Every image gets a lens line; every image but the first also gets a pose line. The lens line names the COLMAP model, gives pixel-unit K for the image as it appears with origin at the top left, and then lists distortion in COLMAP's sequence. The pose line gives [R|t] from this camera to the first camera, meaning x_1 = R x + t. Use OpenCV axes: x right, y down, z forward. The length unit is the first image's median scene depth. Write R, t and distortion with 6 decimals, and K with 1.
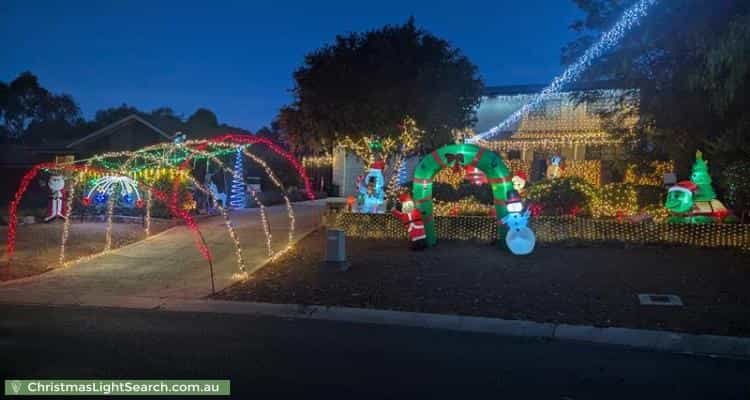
lens RADIAL K [[544.2, 0, 374.7], [0, 544.2, 201.3], [0, 0, 1]] dist [0.061283, -0.020330]
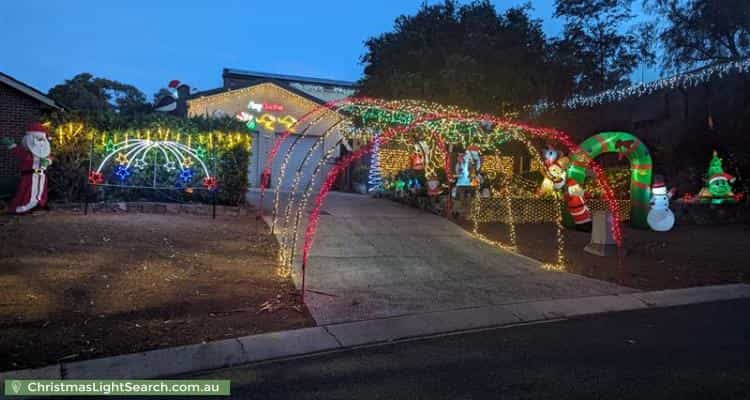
lens RADIAL K [[544.2, 0, 371.3], [0, 544.2, 203.1], [0, 0, 1]] dist [0.061283, -0.020330]
pose [[0.756336, -0.002782, 0.654177, -0.891907], [-0.001729, 0.999979, 0.006251, 0.028910], [-0.654181, -0.005859, 0.756315, 0.469945]]
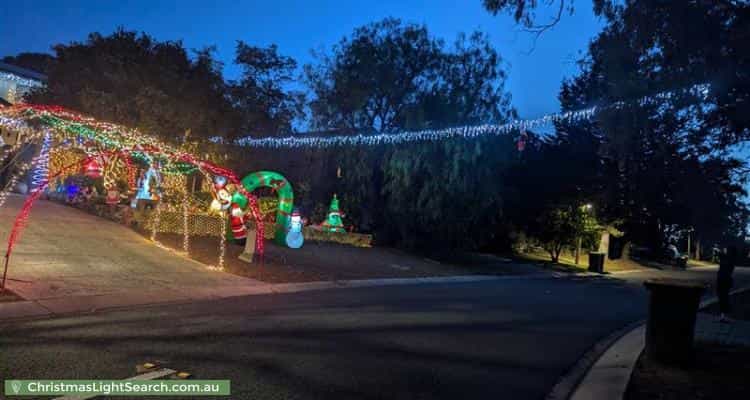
lens RADIAL K [[544.2, 0, 372.7], [0, 544.2, 201.2], [0, 0, 1]] dist [0.061283, -0.020330]
pose [[0.252455, 0.080891, 0.964221, -1.109887], [-0.095974, 0.993679, -0.058234, 0.029090], [-0.962837, -0.077839, 0.258623, 0.350512]]
